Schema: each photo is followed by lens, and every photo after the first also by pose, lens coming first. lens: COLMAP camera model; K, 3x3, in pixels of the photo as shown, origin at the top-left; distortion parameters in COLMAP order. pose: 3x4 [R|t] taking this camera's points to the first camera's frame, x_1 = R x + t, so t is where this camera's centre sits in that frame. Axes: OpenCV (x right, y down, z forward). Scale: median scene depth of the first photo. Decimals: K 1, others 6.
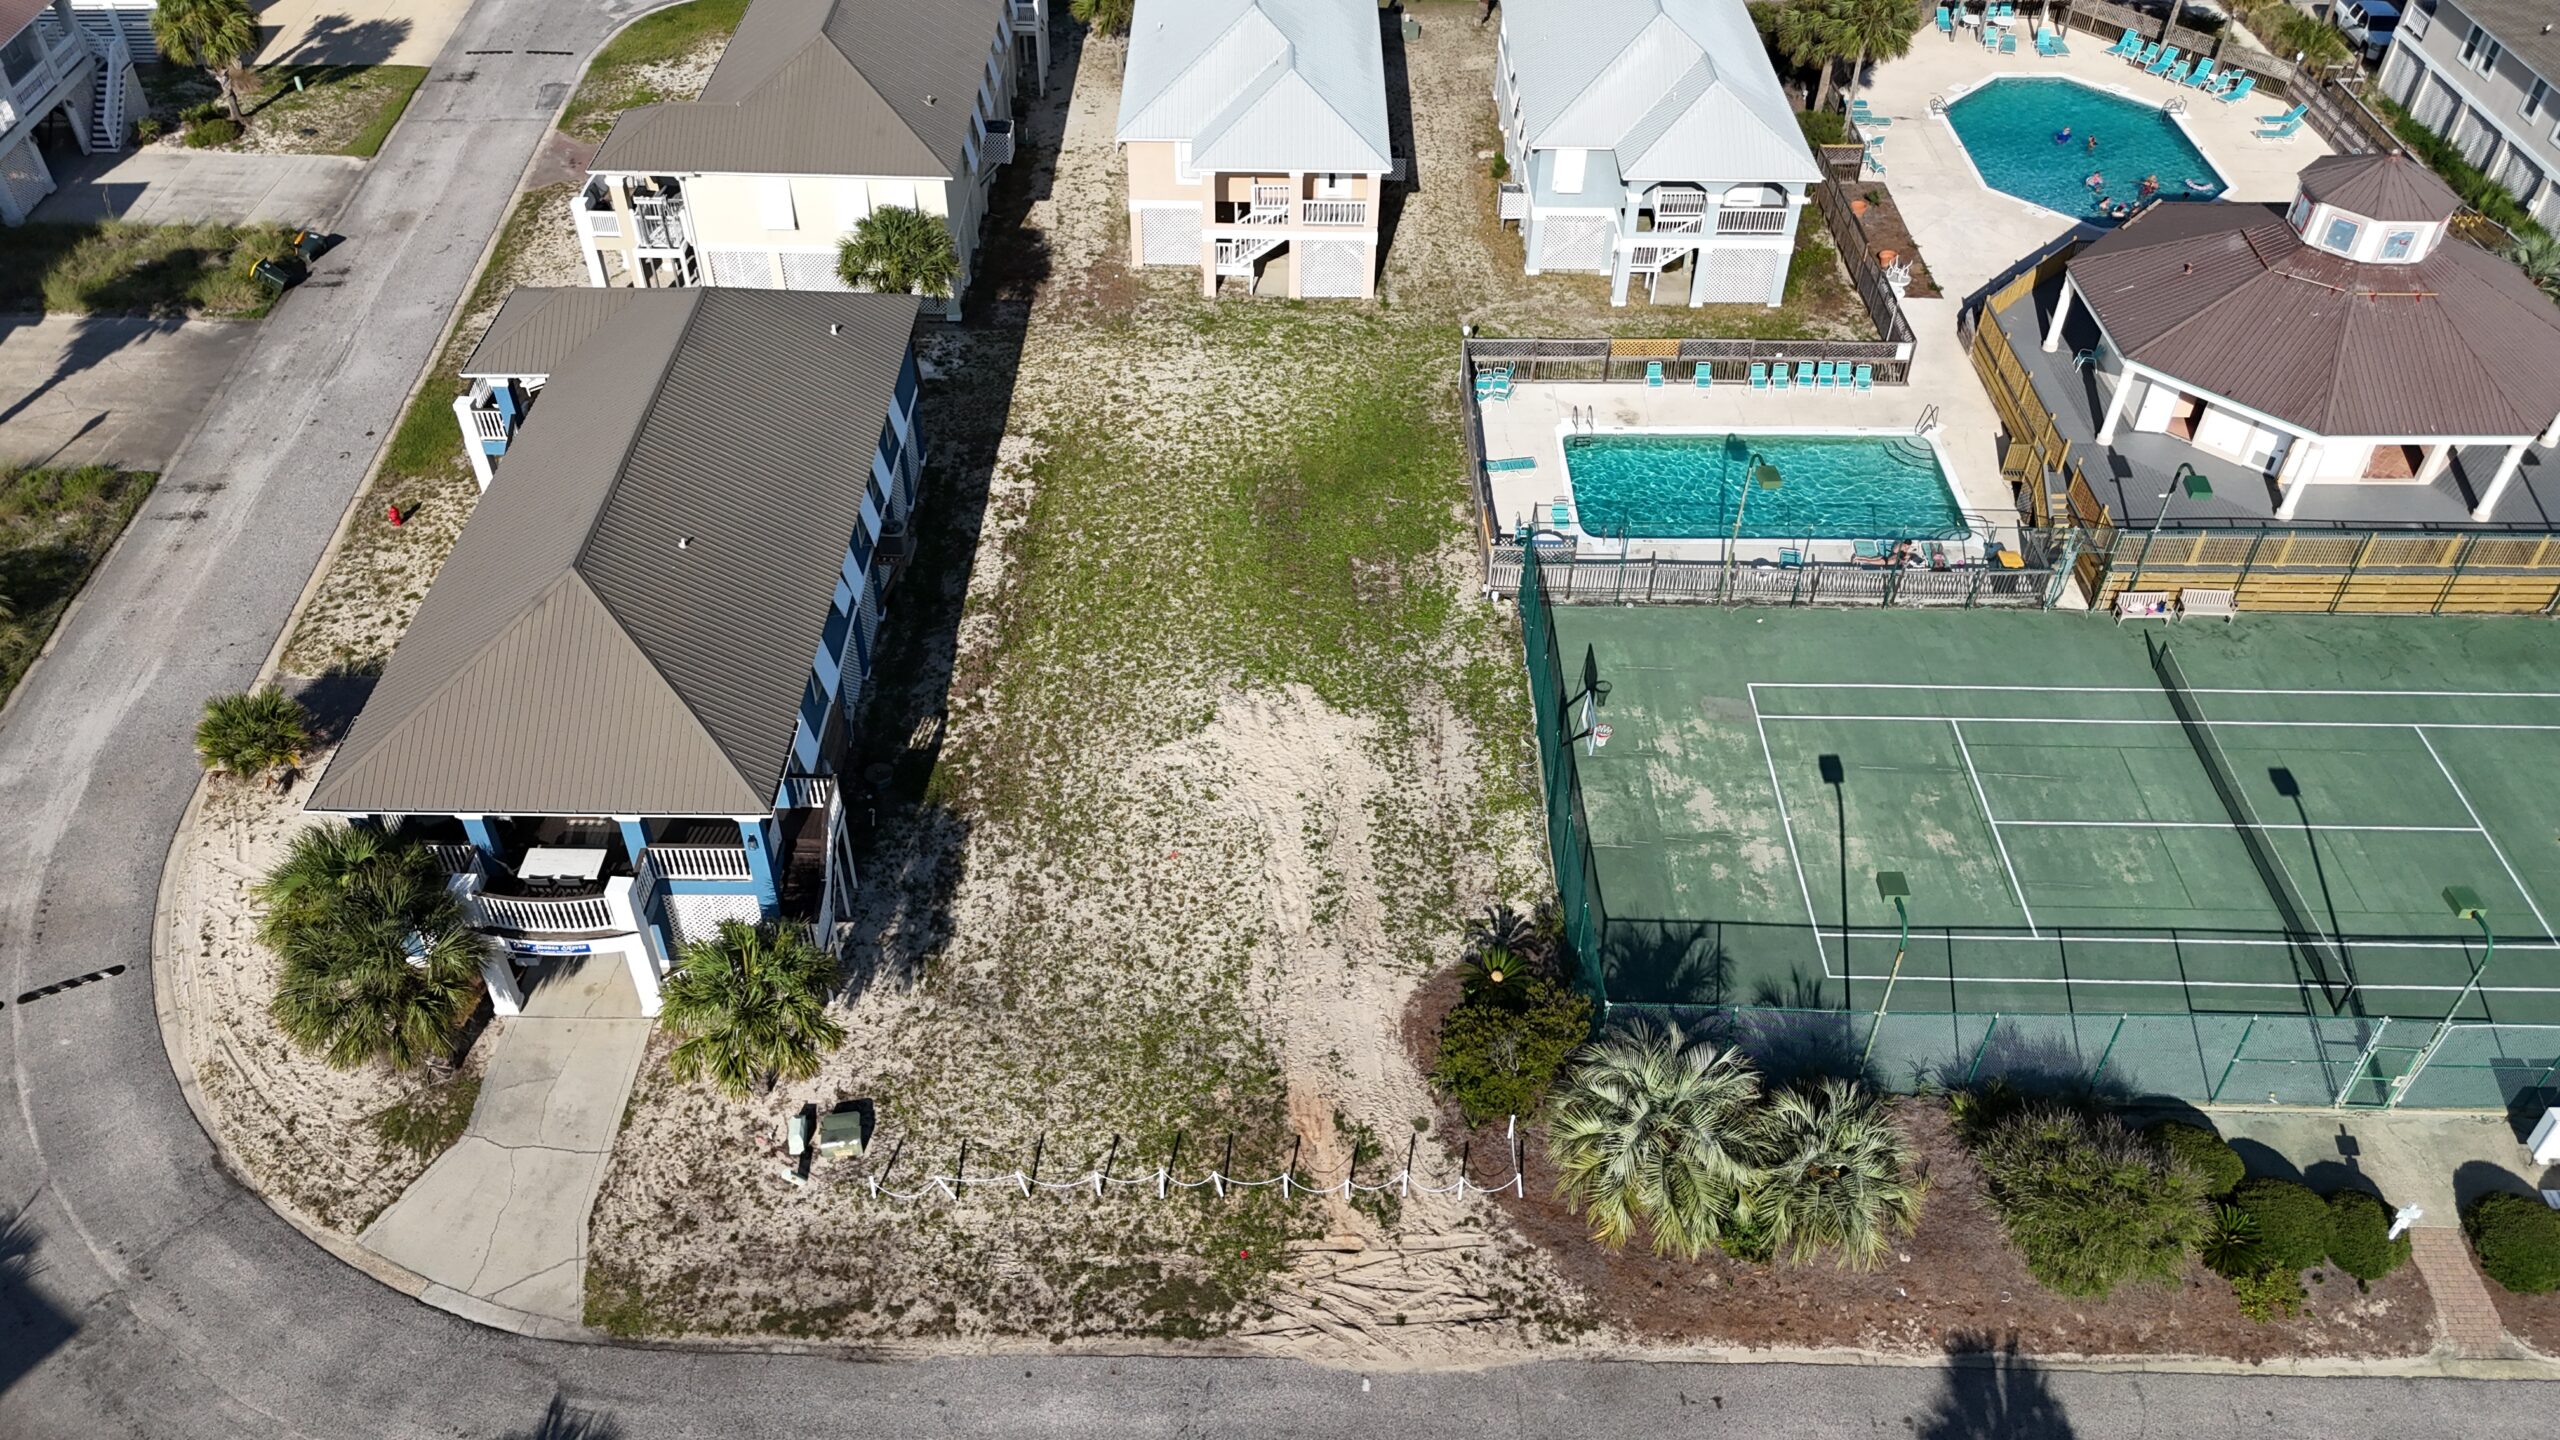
lens RADIAL K [[1877.1, 0, 1280.0], [0, 1877.1, 720.0], [0, 0, 1]] dist [0.076951, -0.071211]
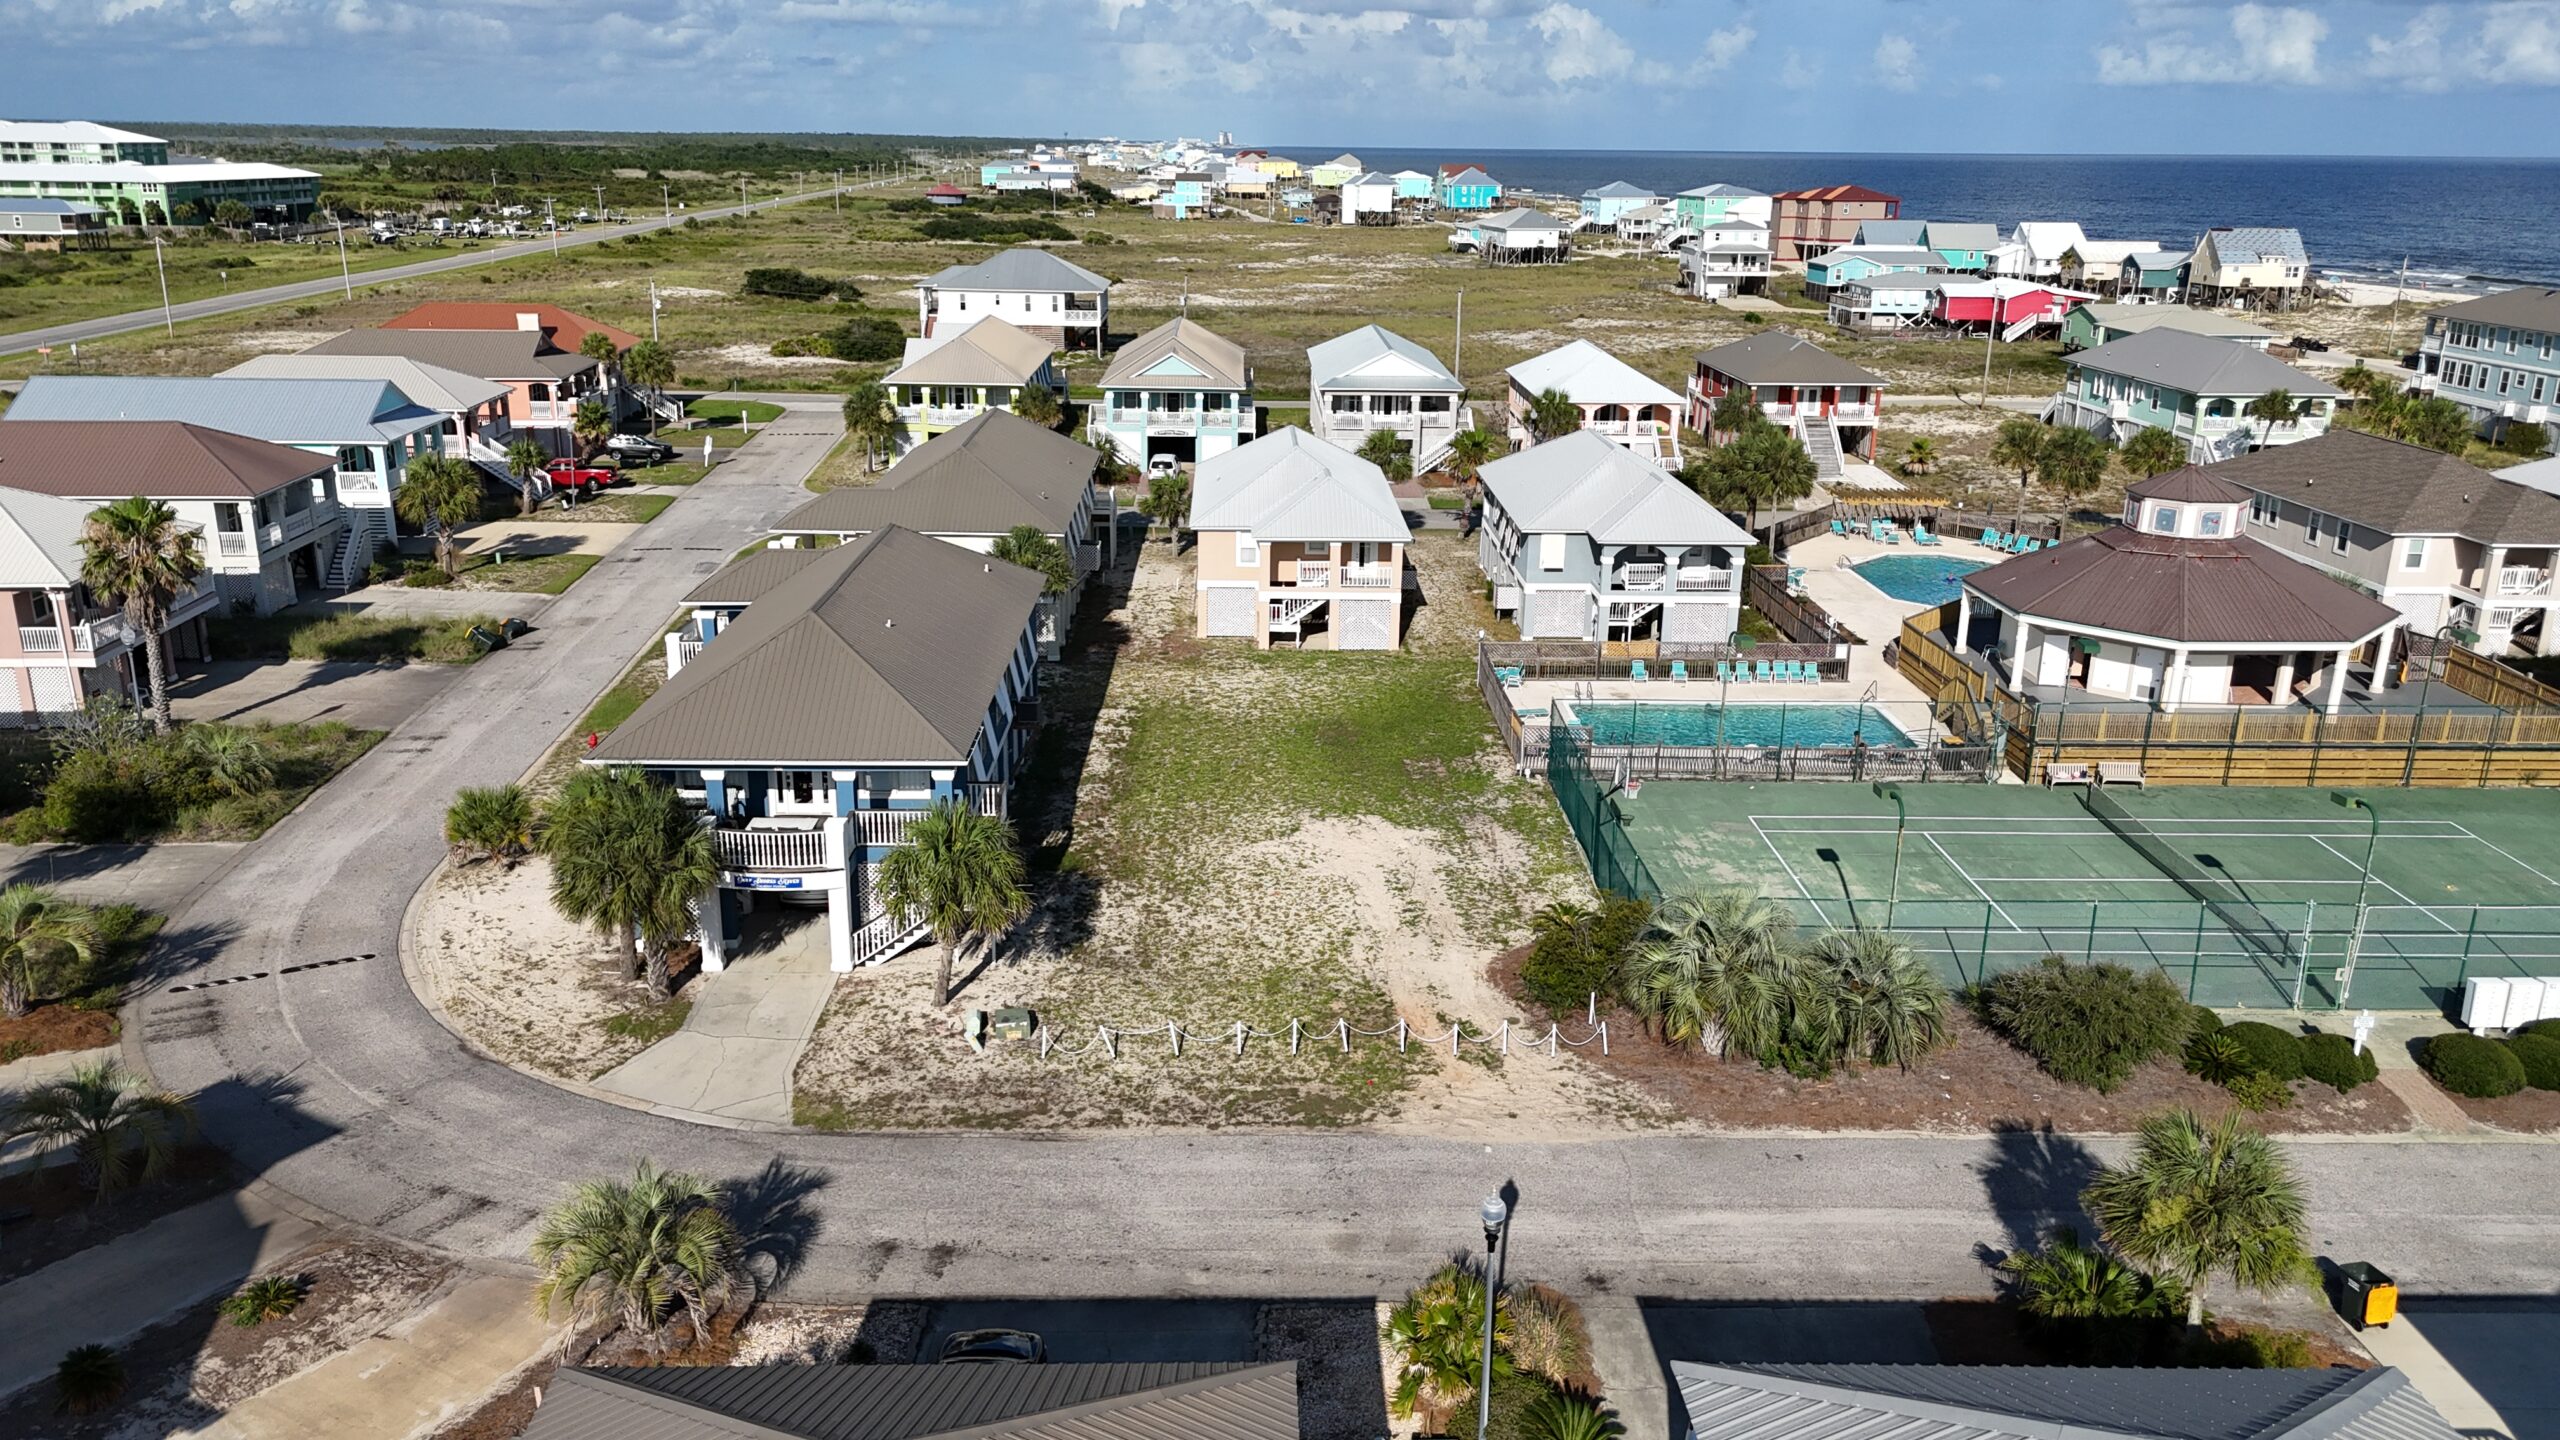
lens RADIAL K [[1877.1, 0, 1280.0], [0, 1877.1, 720.0], [0, 0, 1]] dist [0.076951, -0.071211]
pose [[0.999649, -0.005786, 0.025860, -0.086249], [0.016062, 0.908463, -0.417657, 0.472901], [-0.021077, 0.417925, 0.908237, -0.106516]]
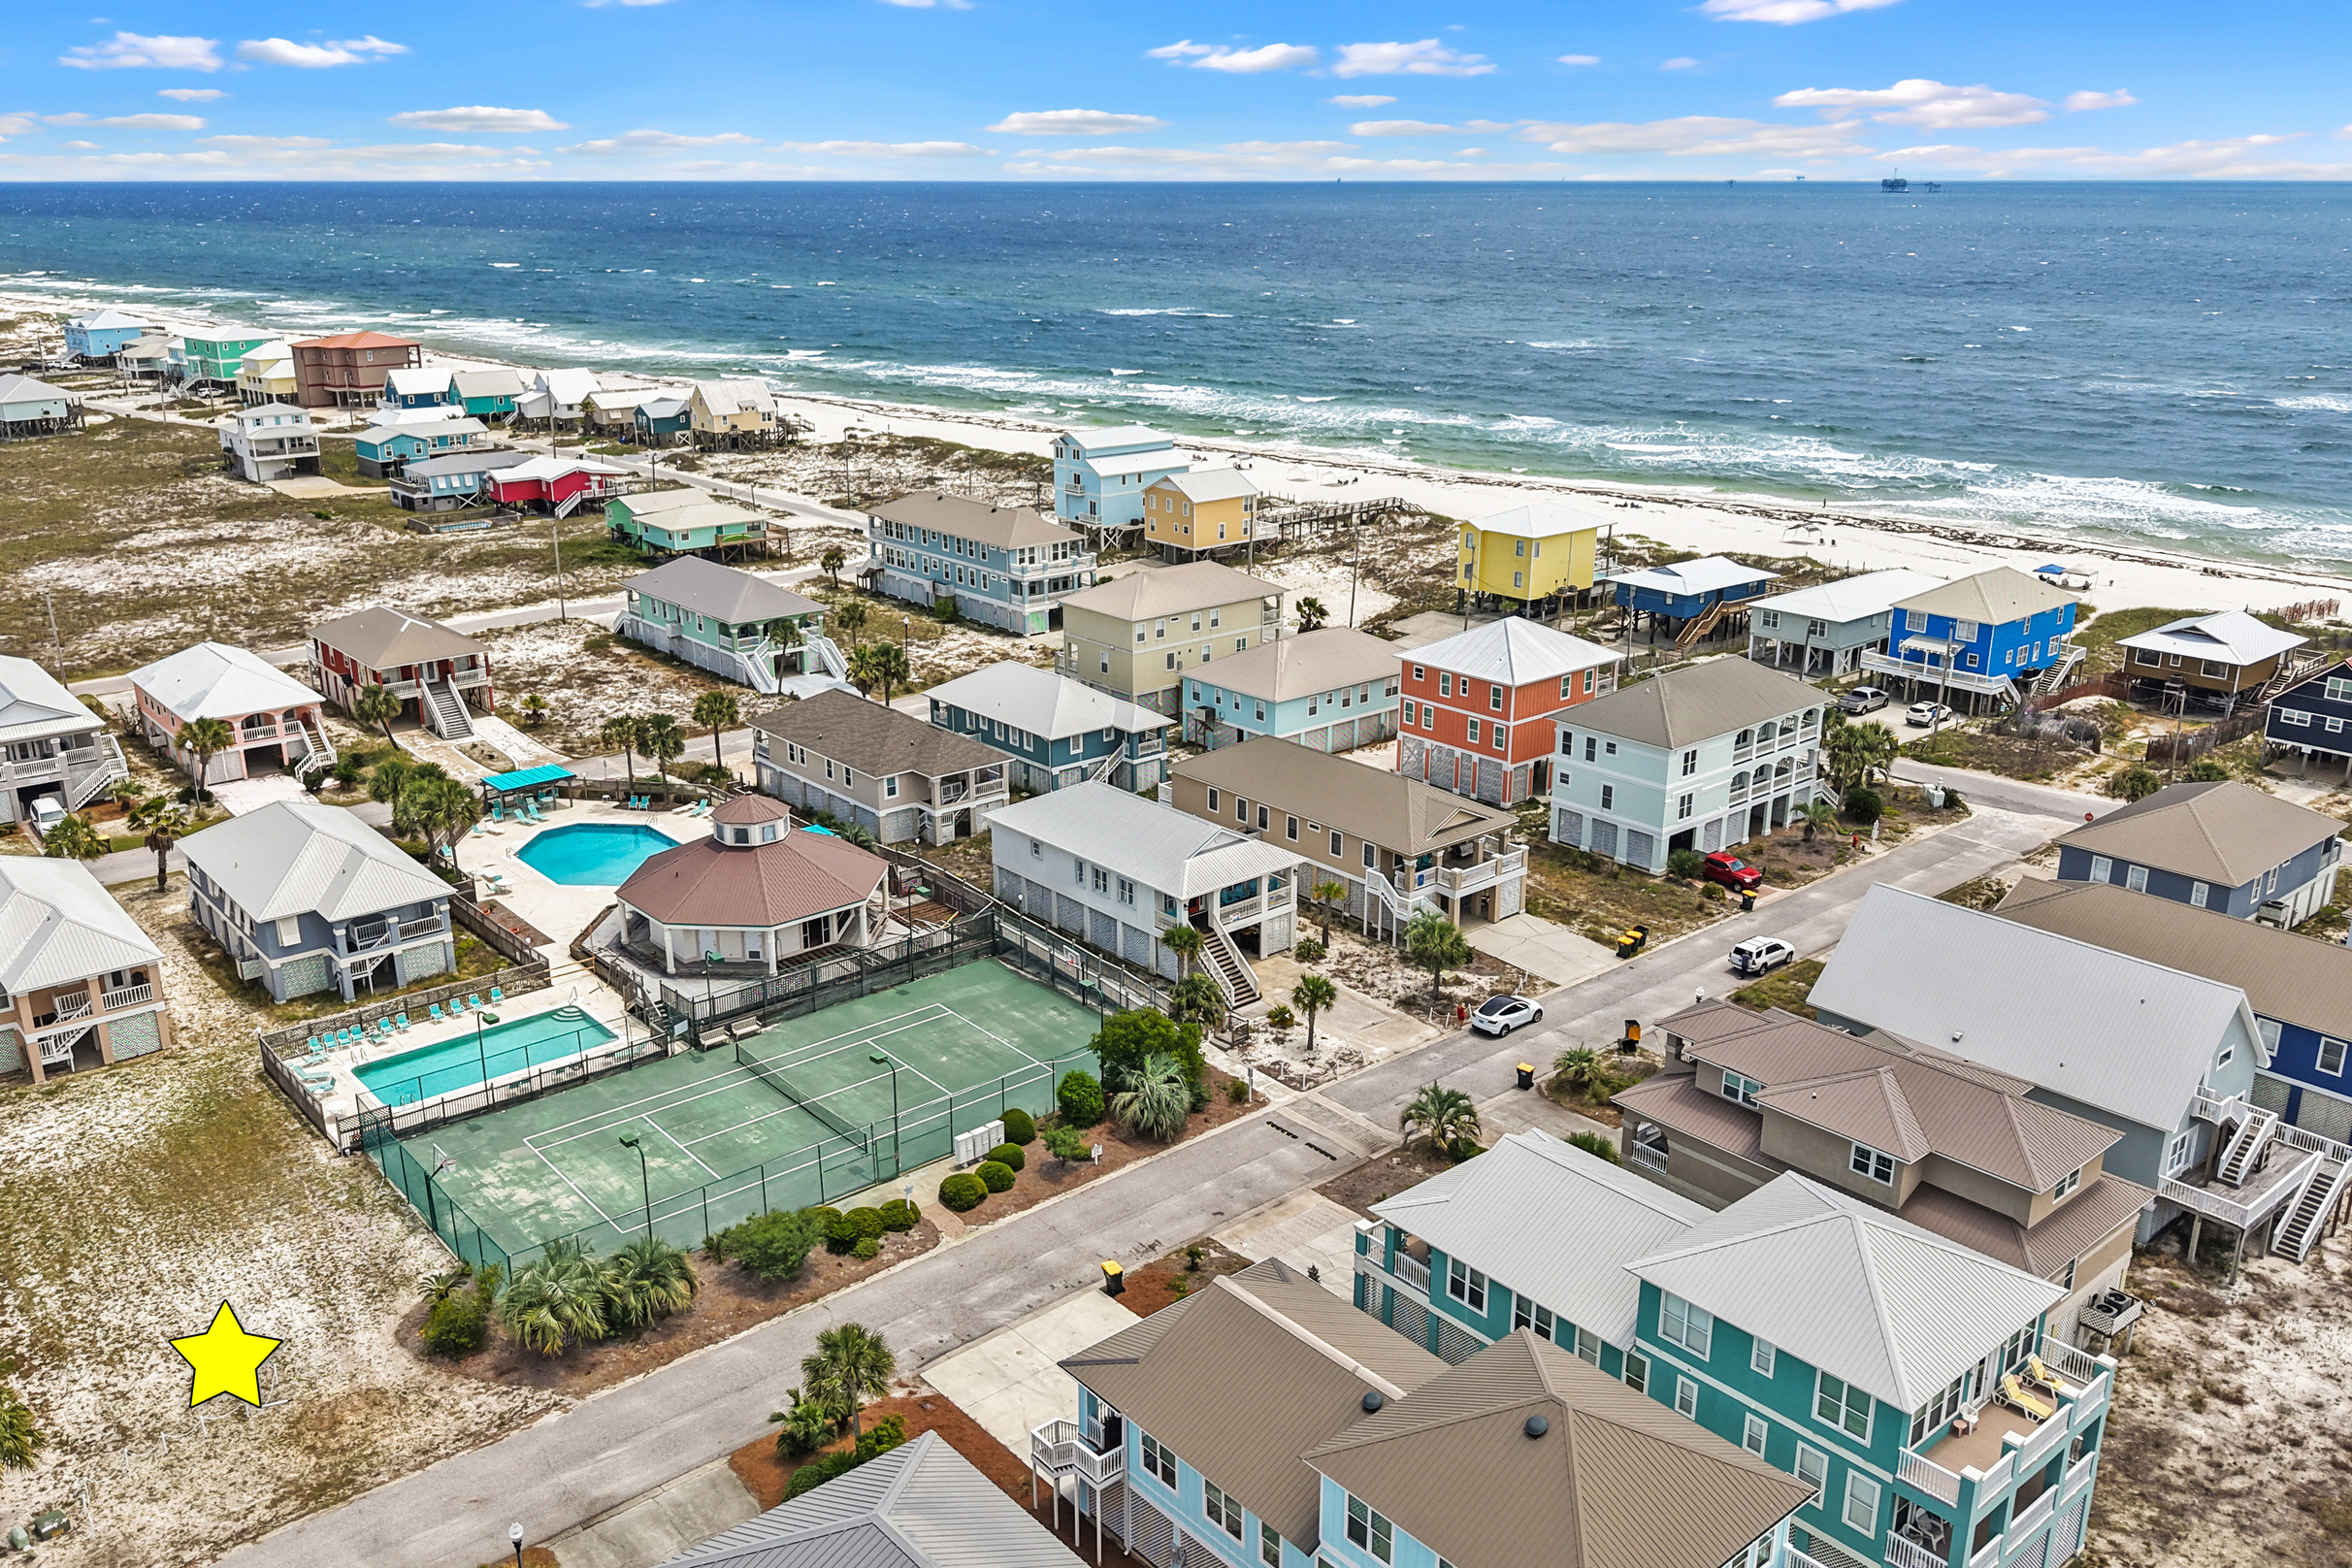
lens RADIAL K [[1895.9, 0, 1180.6], [0, 1895.9, 739.6], [0, 0, 1]] dist [0.016385, -0.016209]
pose [[0.754089, -0.197261, 0.626448, -0.337659], [0.443120, 0.856831, -0.263602, 0.431039], [-0.484762, 0.476371, 0.733537, -0.778643]]
